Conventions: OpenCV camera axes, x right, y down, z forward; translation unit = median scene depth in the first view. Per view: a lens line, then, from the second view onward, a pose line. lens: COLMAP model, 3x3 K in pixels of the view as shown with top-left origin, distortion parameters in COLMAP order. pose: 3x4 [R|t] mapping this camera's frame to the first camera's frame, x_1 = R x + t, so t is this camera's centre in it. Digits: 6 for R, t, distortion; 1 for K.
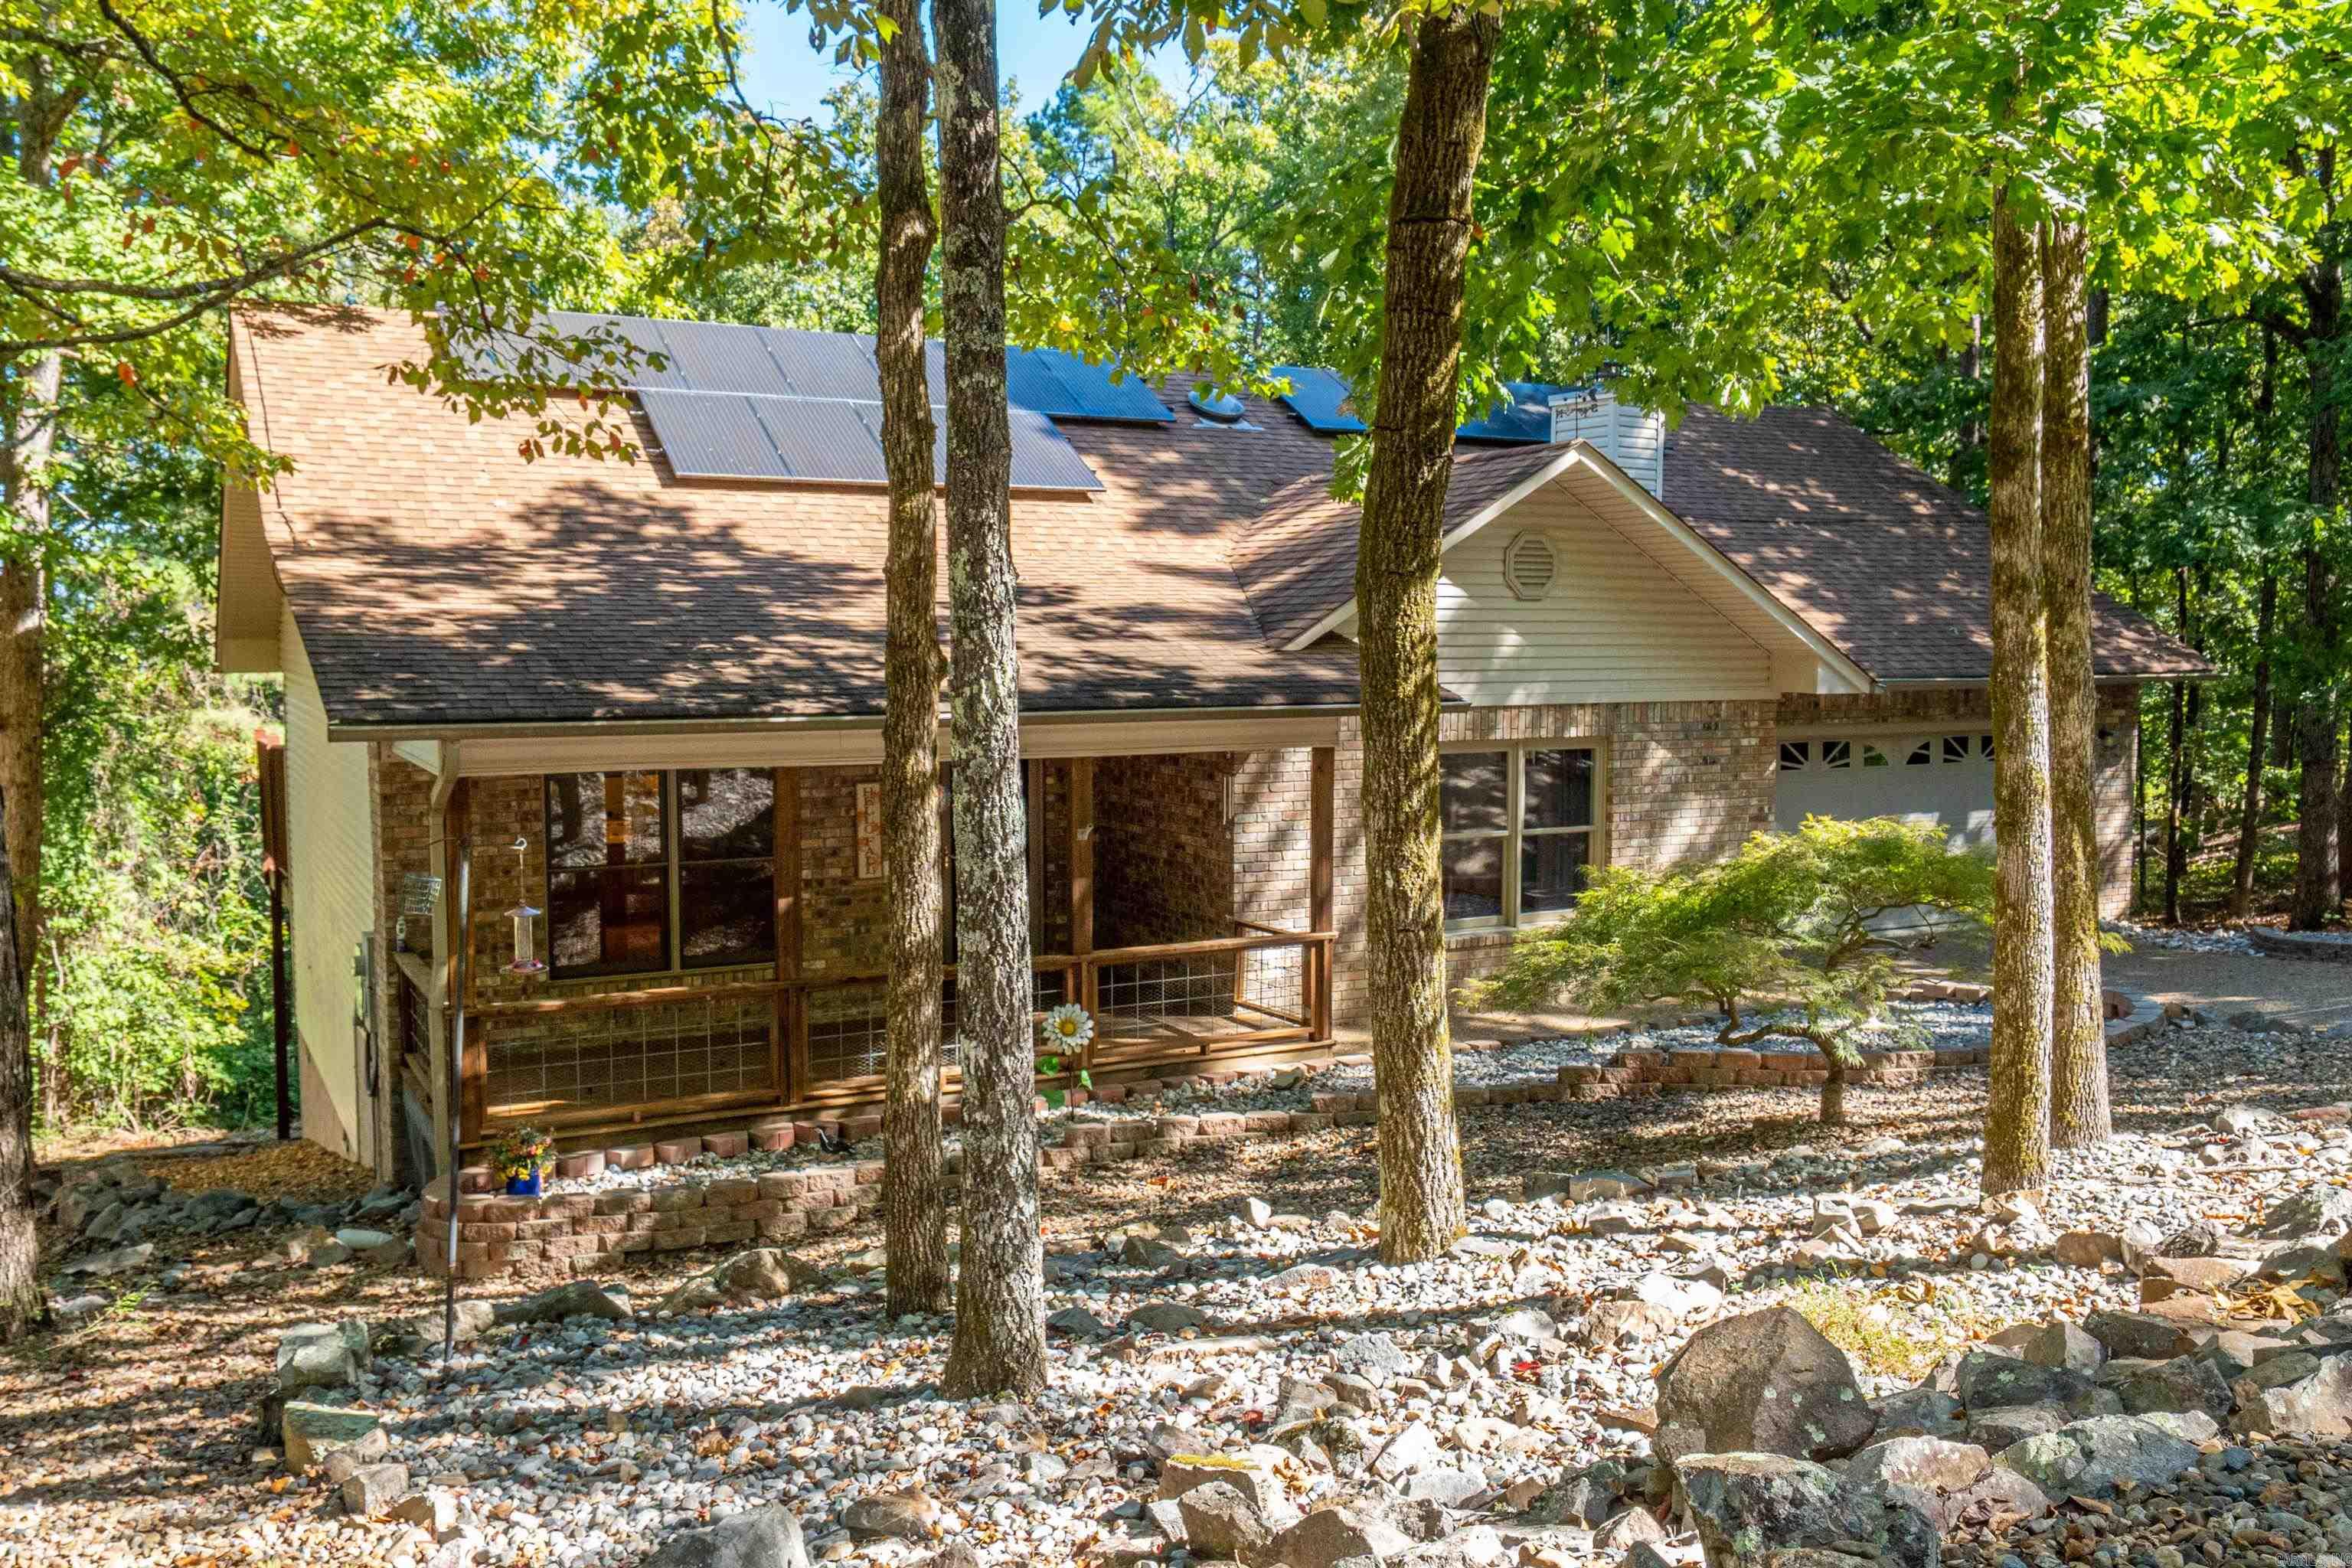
lens RADIAL K [[1907.0, 0, 1169.9], [0, 1907.0, 780.7], [0, 0, 1]] dist [-0.003629, 0.006438]
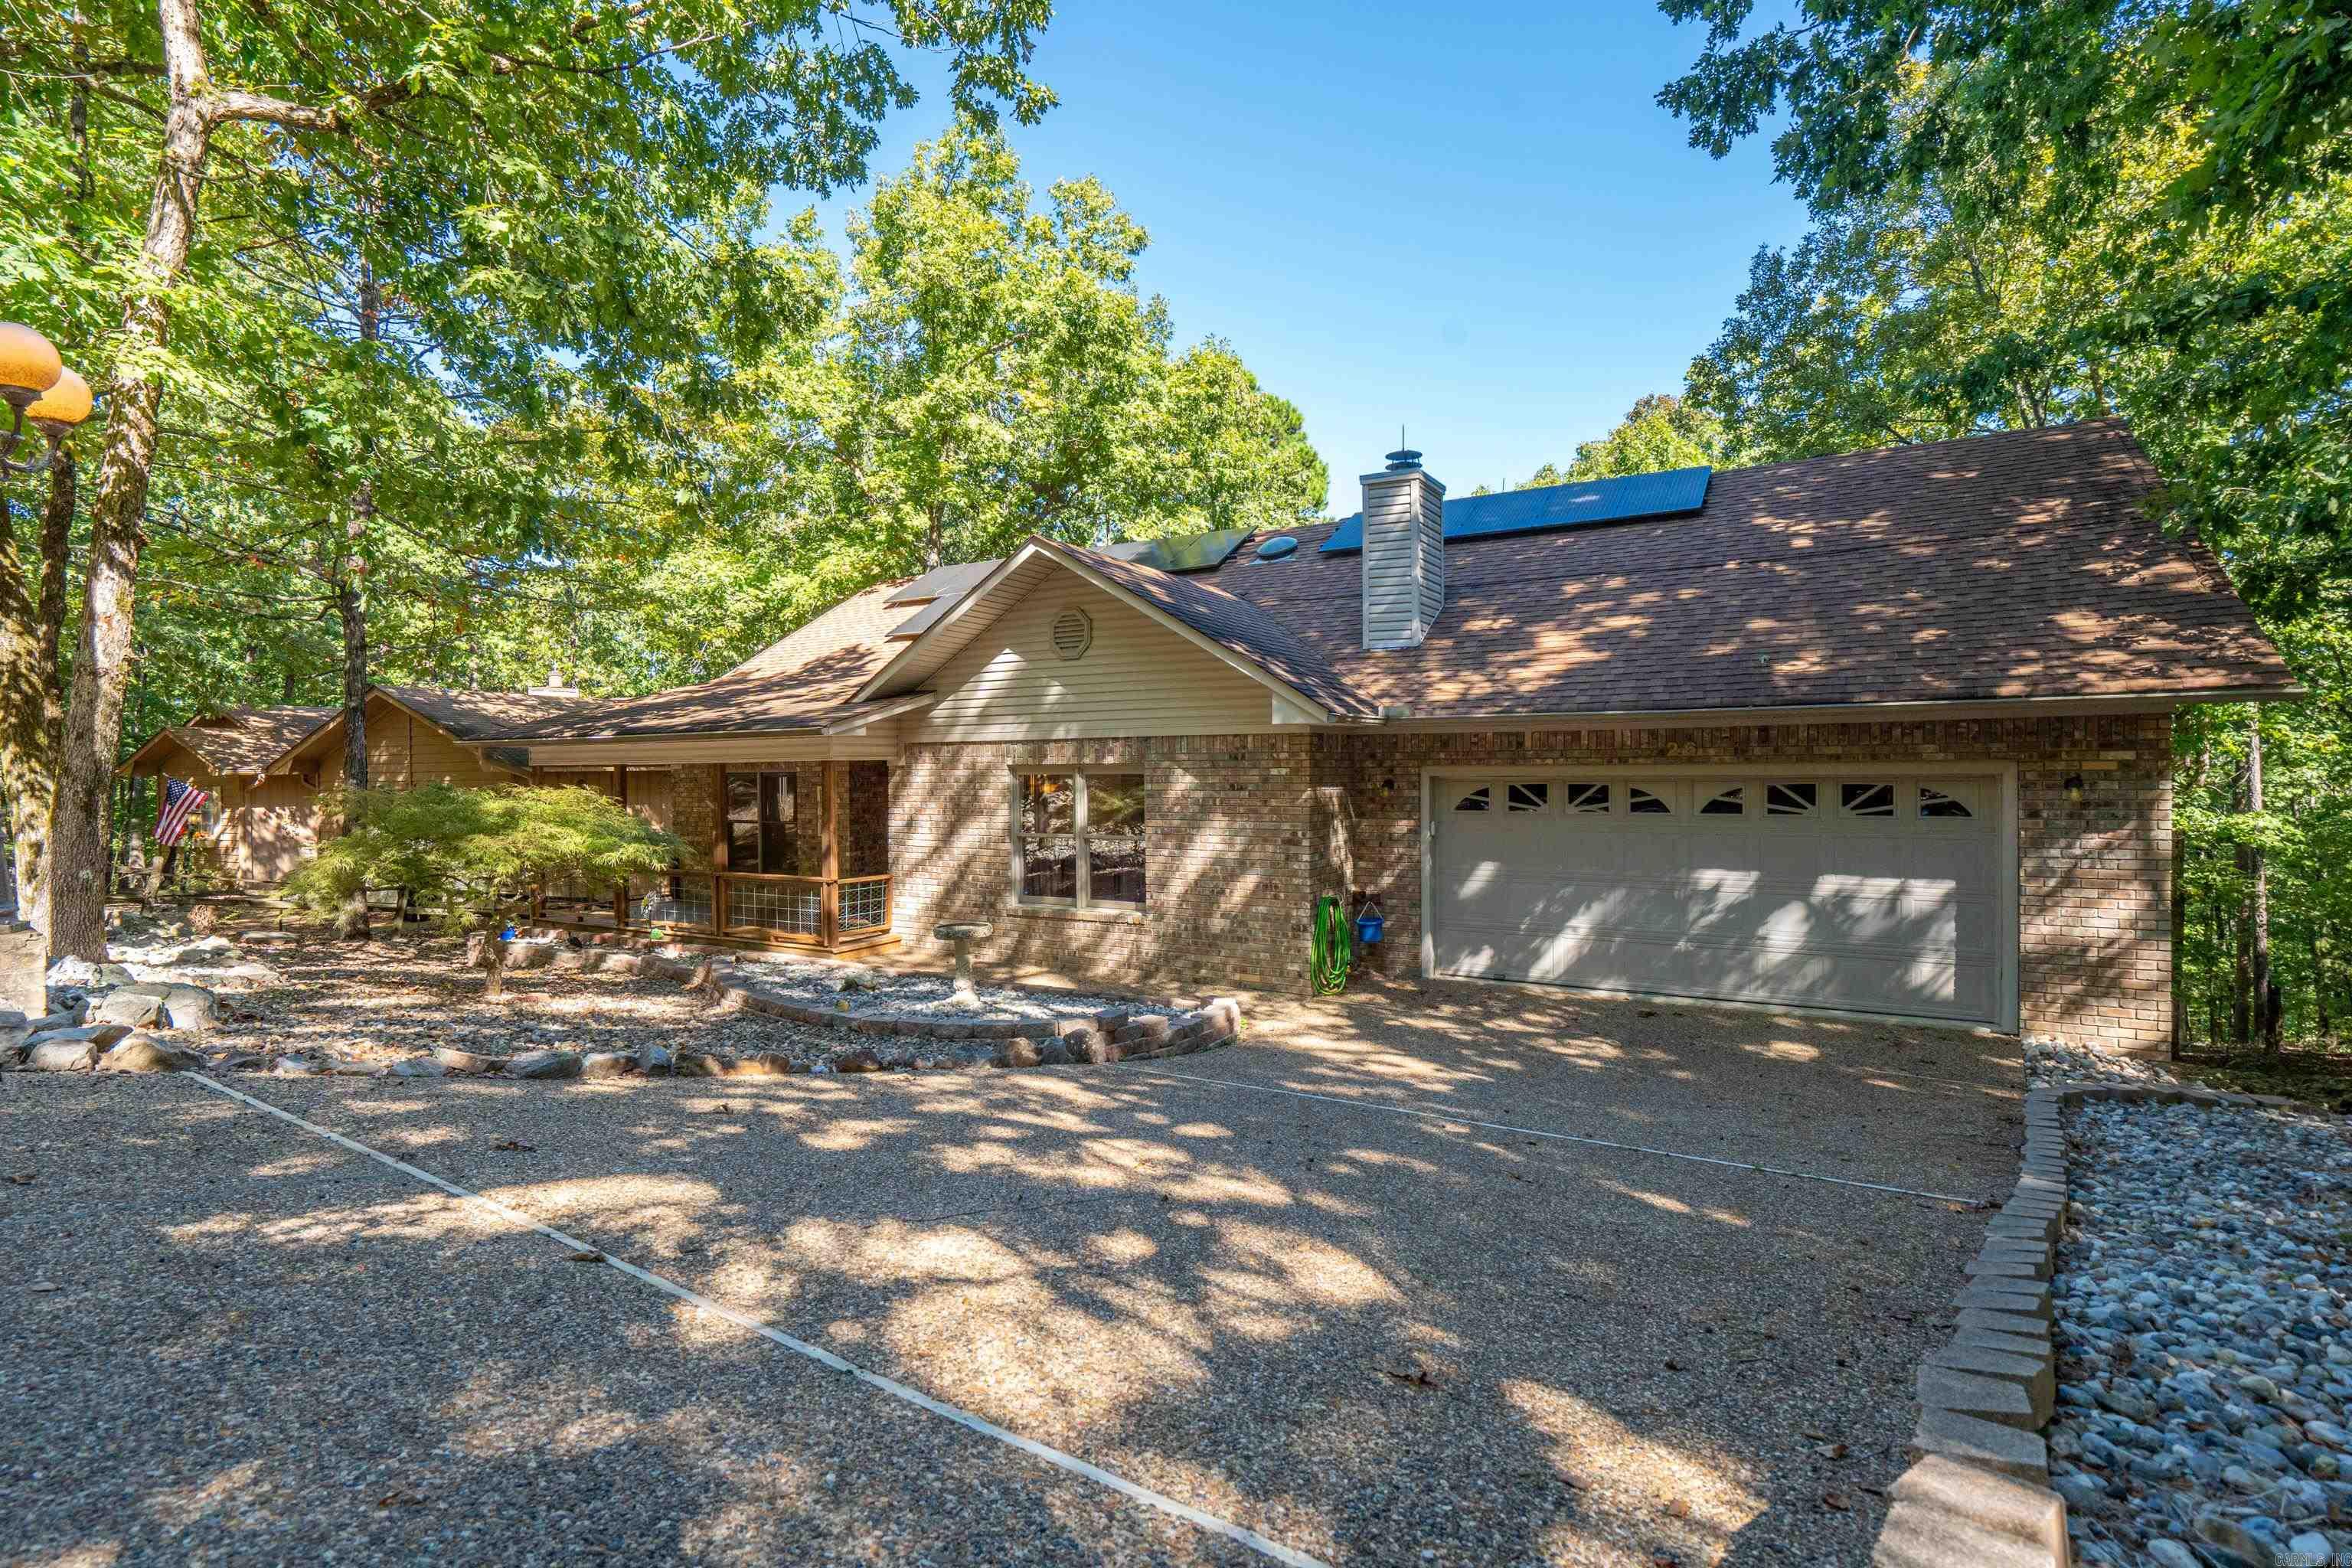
lens RADIAL K [[1073.2, 0, 1181.4], [0, 1073.2, 777.4], [0, 0, 1]] dist [-0.002953, 0.002254]
pose [[0.531524, 0.000484, -0.847043, 0.664162], [-0.059961, 0.997513, -0.037056, 0.007885], [0.844918, 0.070486, 0.530231, 0.516385]]
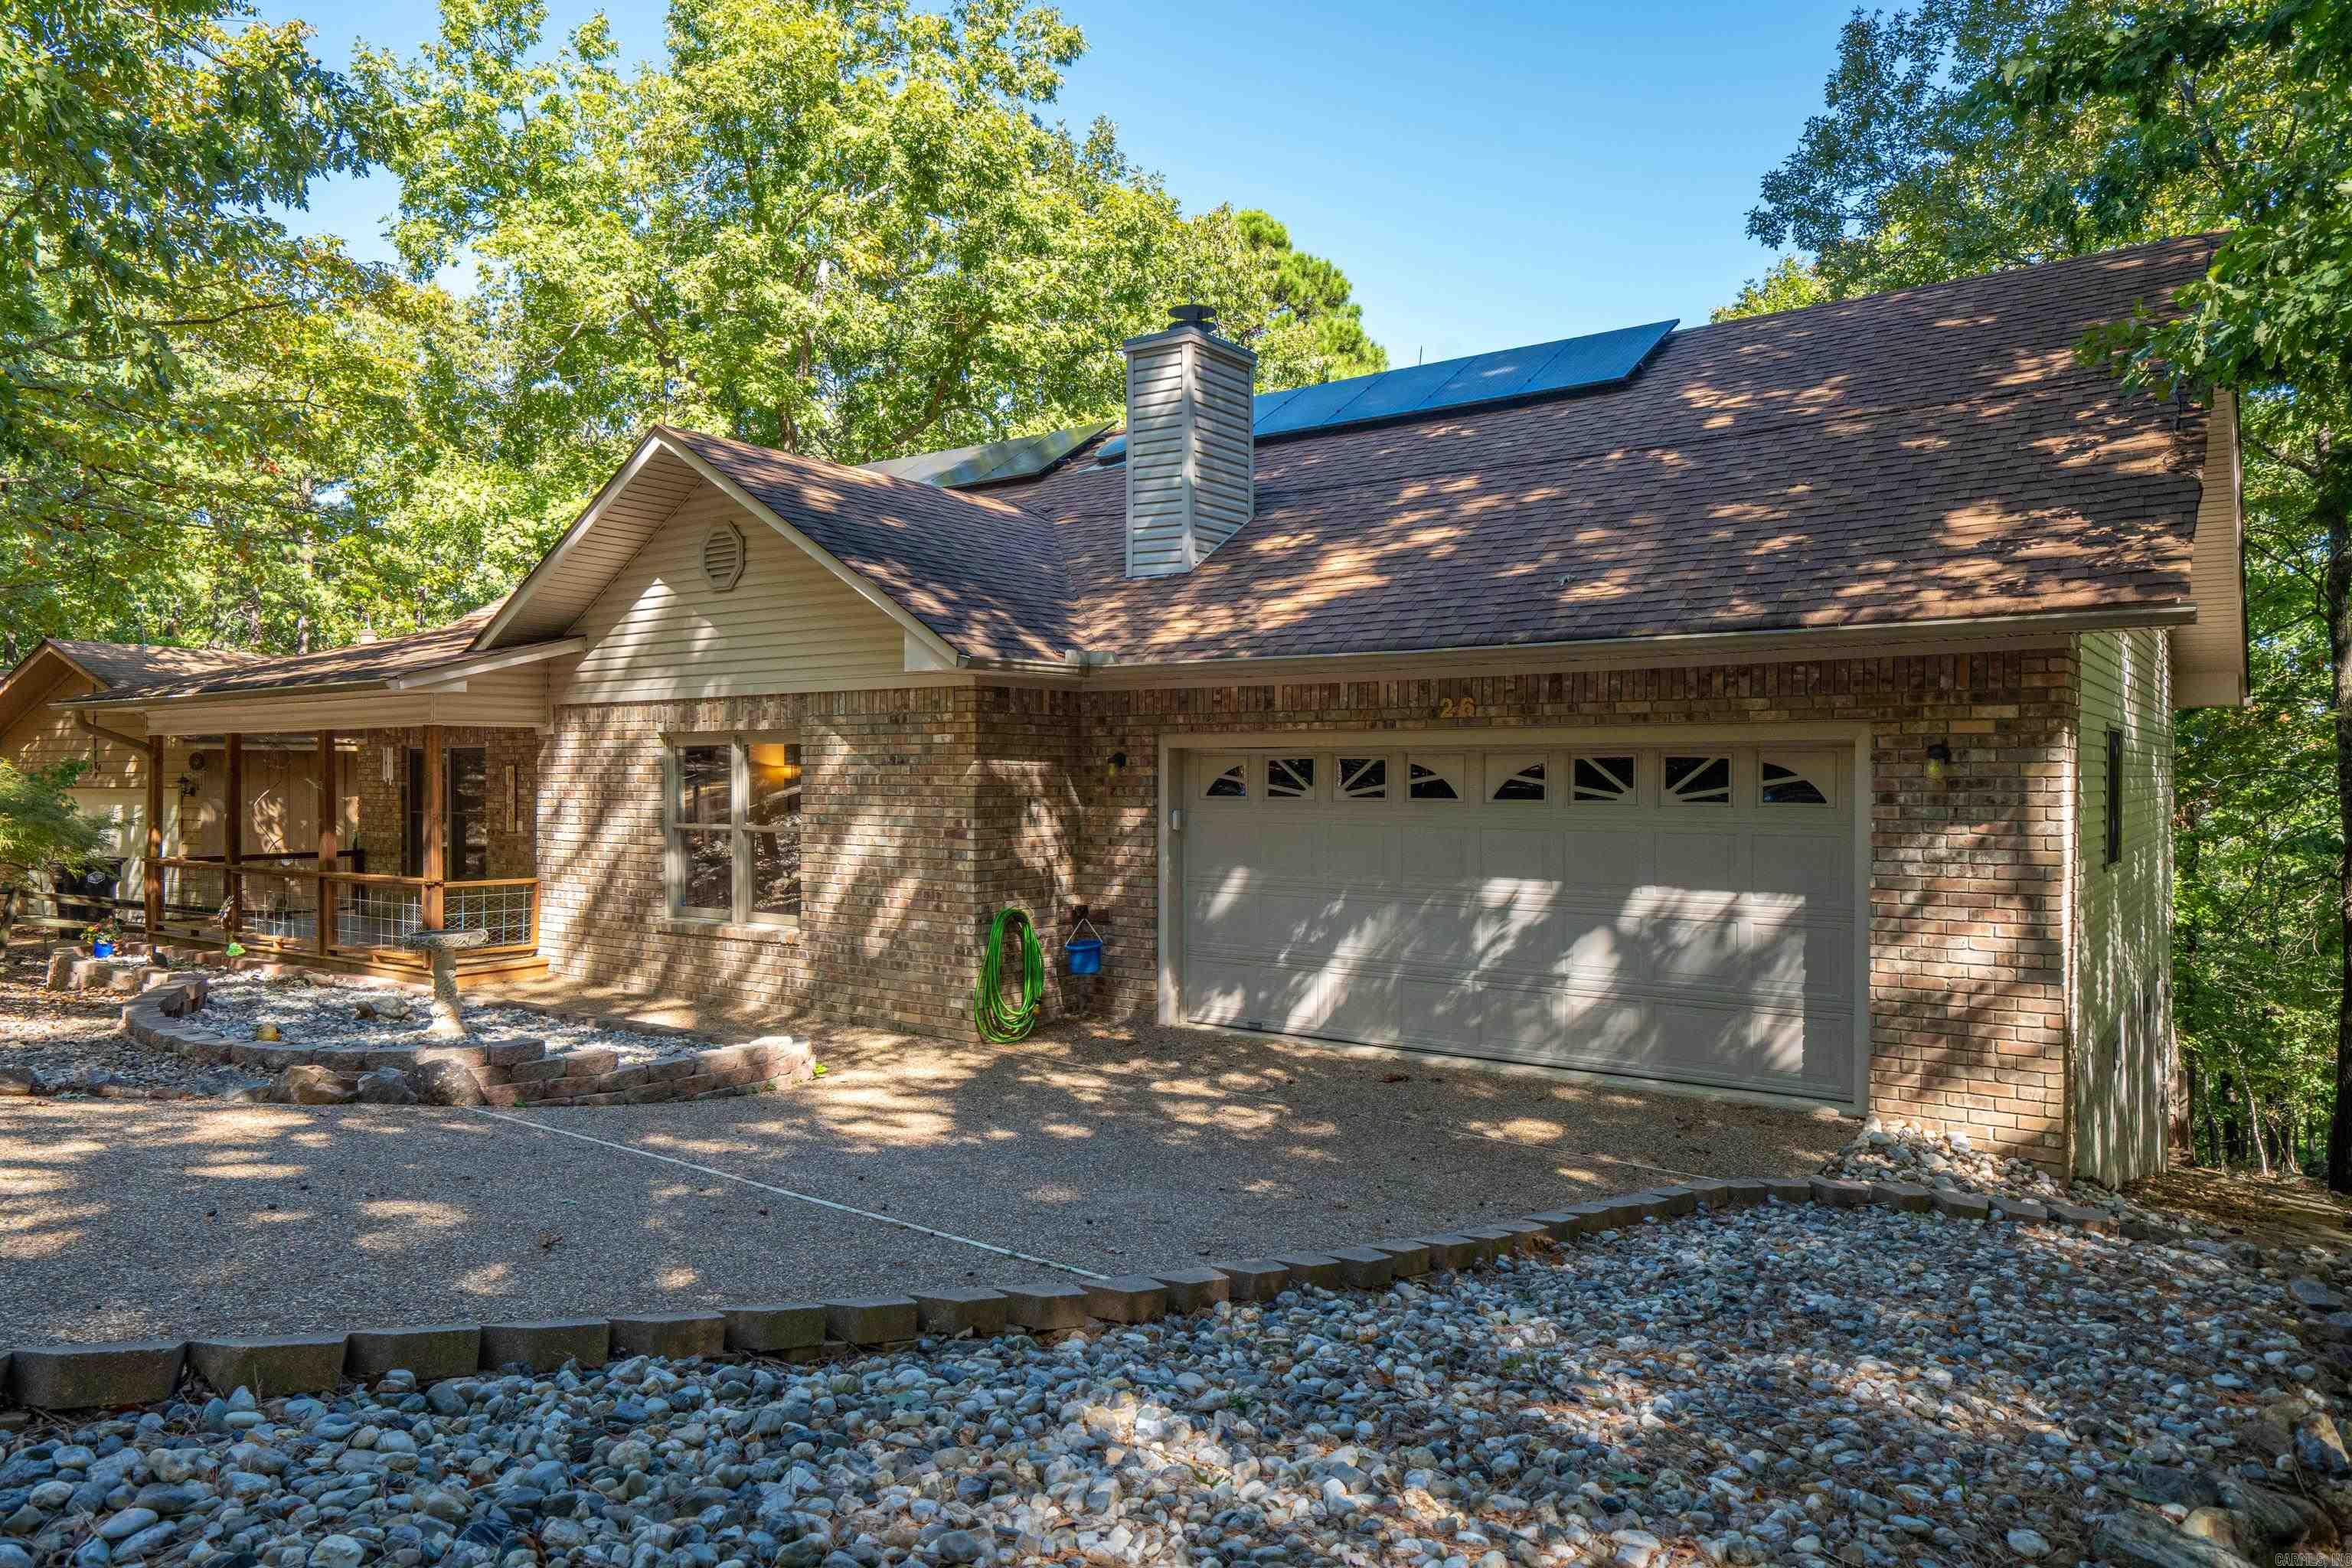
lens RADIAL K [[1446.6, 0, 1173.0], [0, 1446.6, 784.2], [0, 0, 1]] dist [0.009483, 0.000753]
pose [[0.448891, 0.005659, -0.893568, 0.748075], [-0.073531, 0.996823, -0.030626, 0.008925], [0.890556, 0.079453, 0.447881, 0.673199]]
